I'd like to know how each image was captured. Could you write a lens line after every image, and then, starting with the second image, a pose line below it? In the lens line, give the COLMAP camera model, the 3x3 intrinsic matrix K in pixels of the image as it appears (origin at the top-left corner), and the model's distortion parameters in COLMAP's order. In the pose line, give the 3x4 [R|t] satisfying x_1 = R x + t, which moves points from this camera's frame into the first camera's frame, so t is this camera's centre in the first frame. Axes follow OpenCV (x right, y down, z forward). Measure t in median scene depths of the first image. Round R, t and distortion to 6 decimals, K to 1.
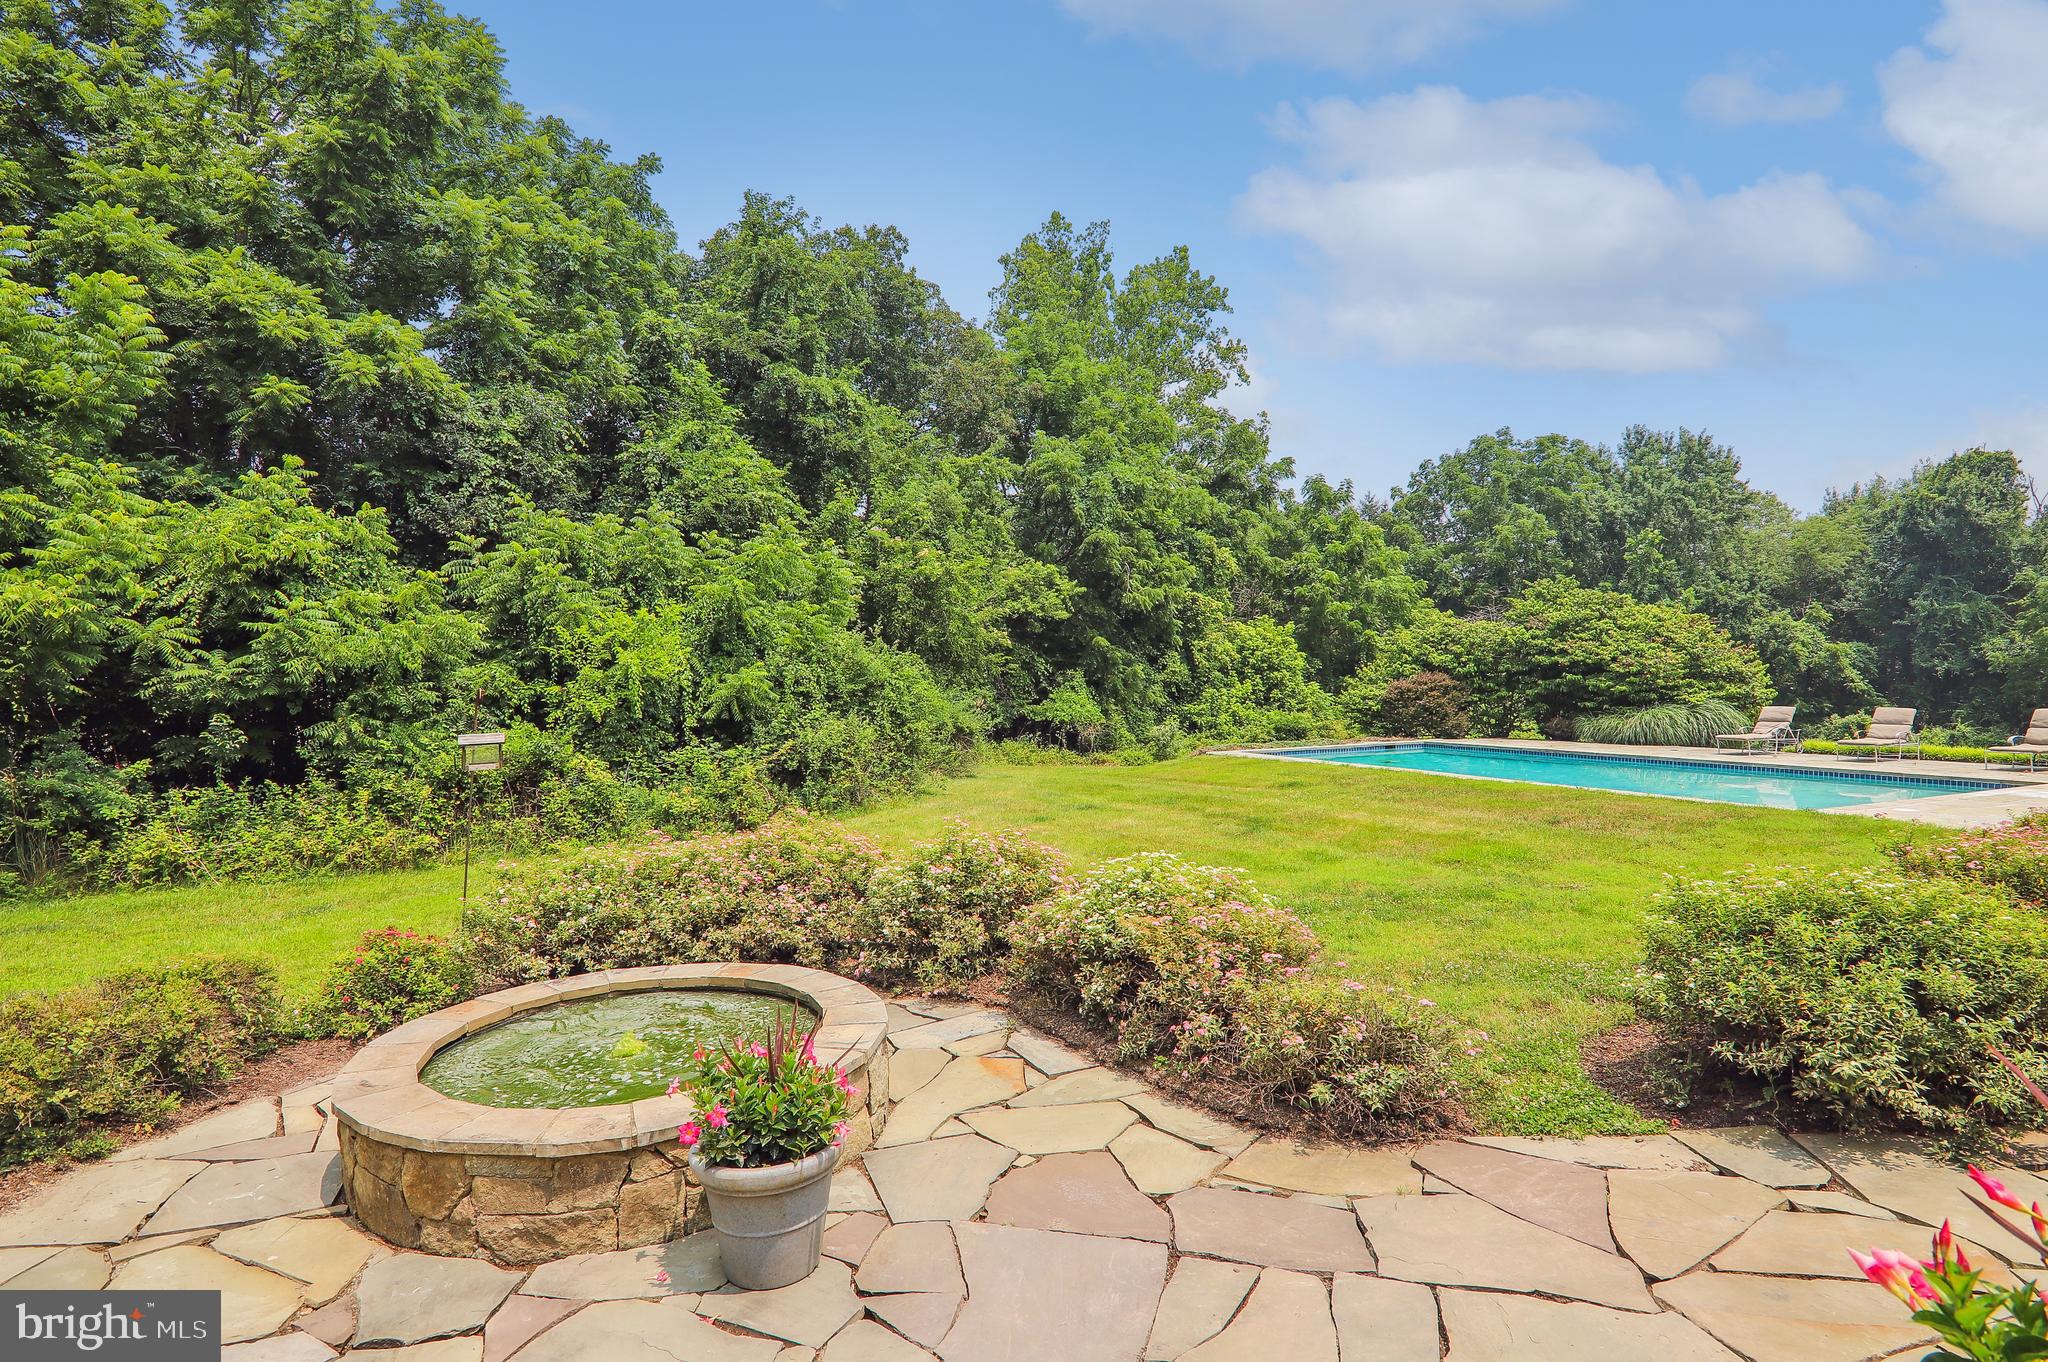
lens RADIAL K [[1035.9, 0, 1023.1], [0, 1035.9, 675.5], [0, 0, 1]] dist [-0.018304, -0.000310]
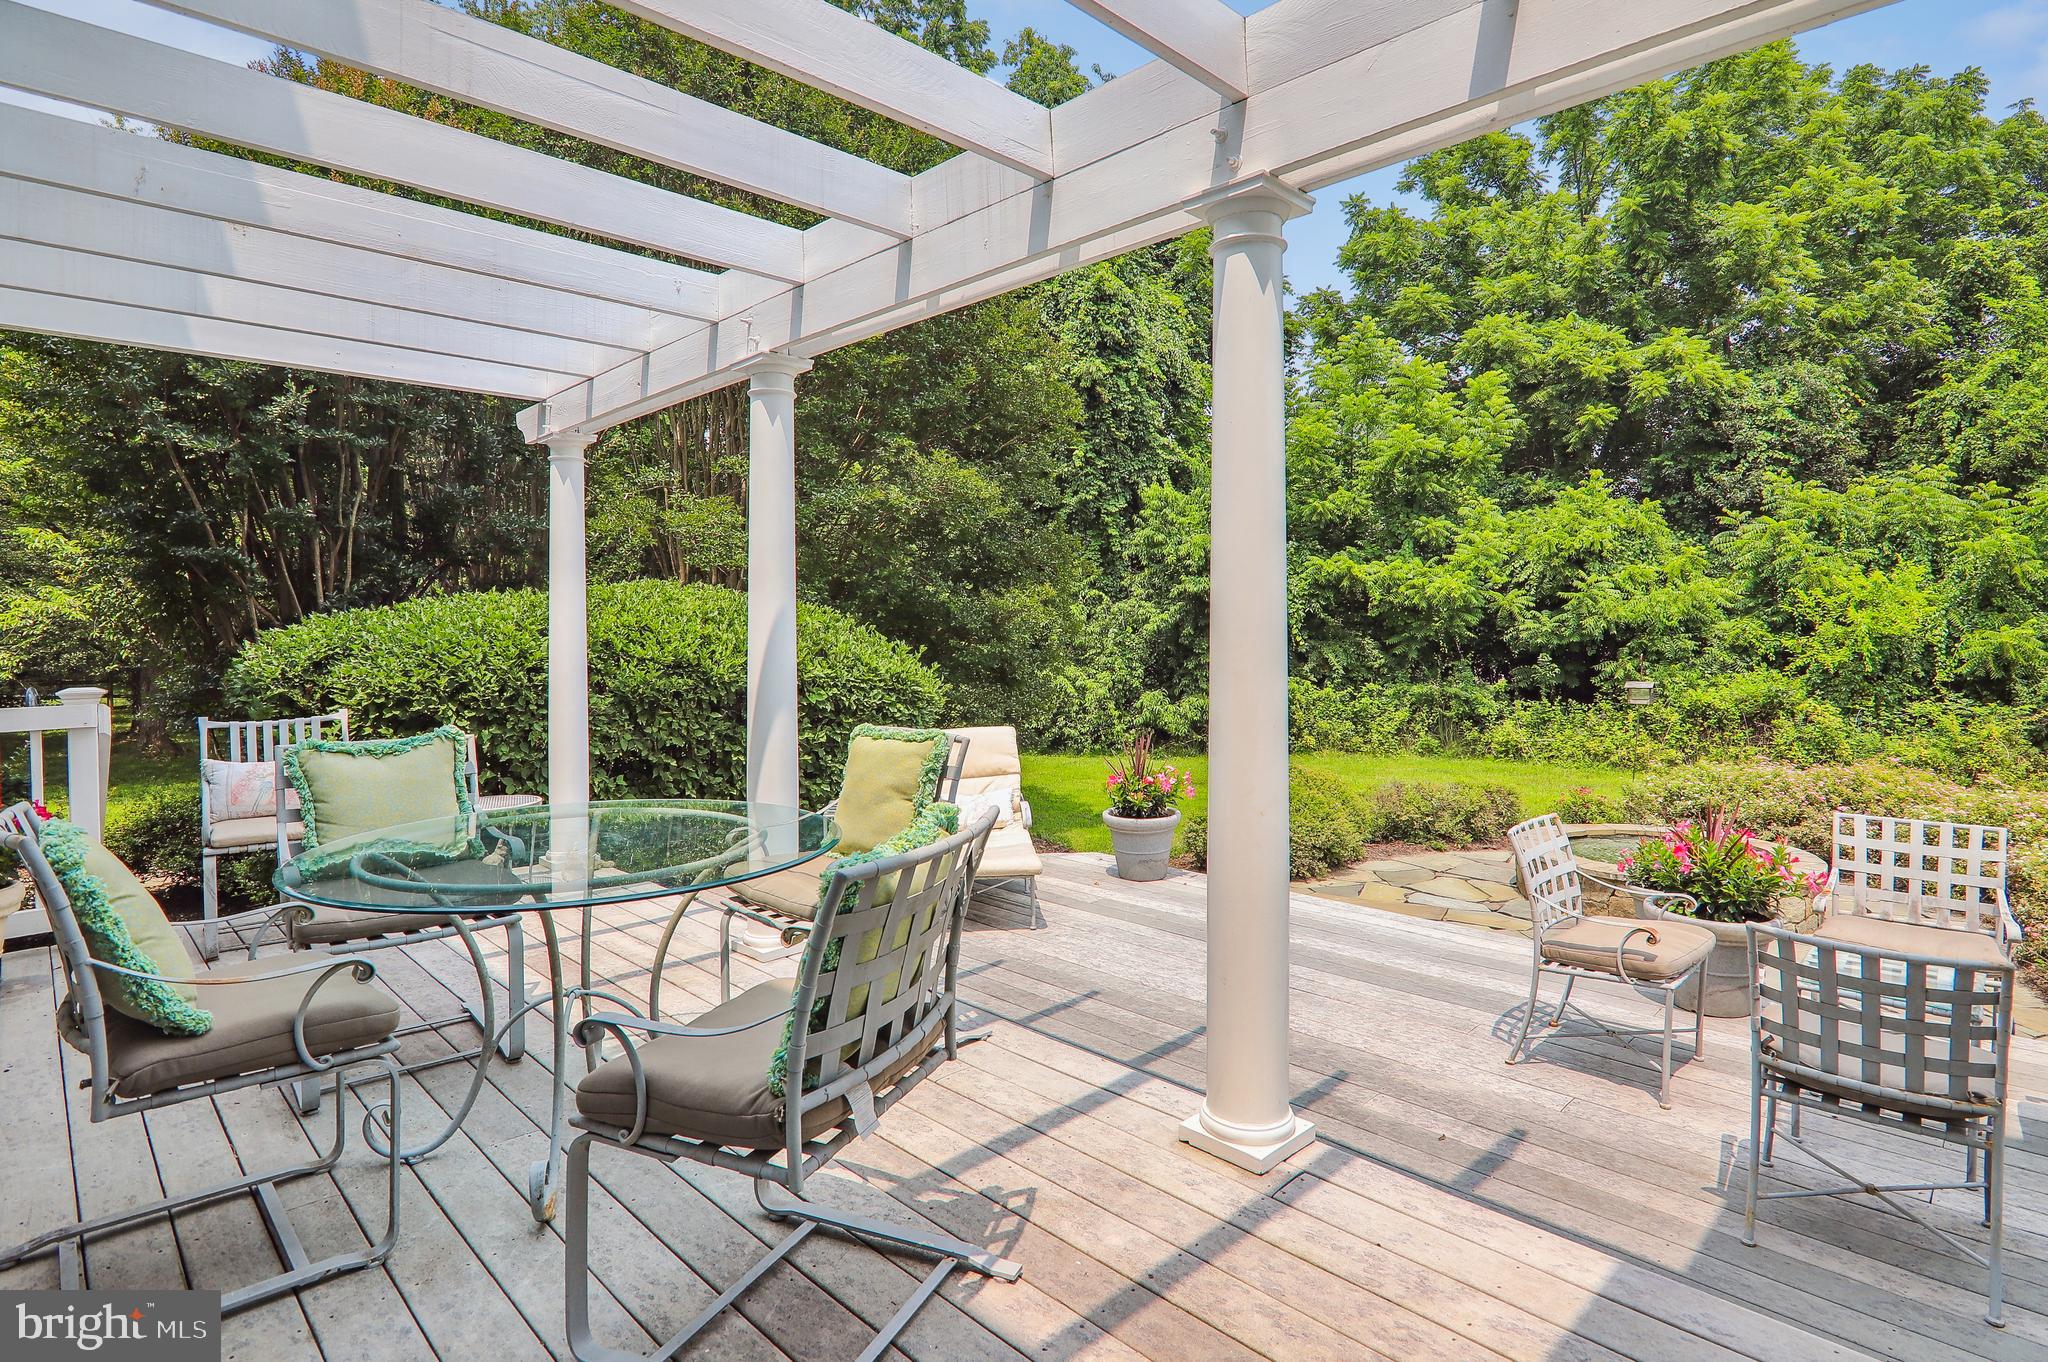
lens RADIAL K [[1035.9, 0, 1036.7], [0, 1035.9, 633.4], [0, 0, 1]] dist [-0.018304, -0.000310]
pose [[0.385669, 0.025533, -0.922284, 0.171454], [0.005081, 0.999543, 0.029797, -0.021067], [0.922623, -0.016178, 0.385363, -0.145755]]
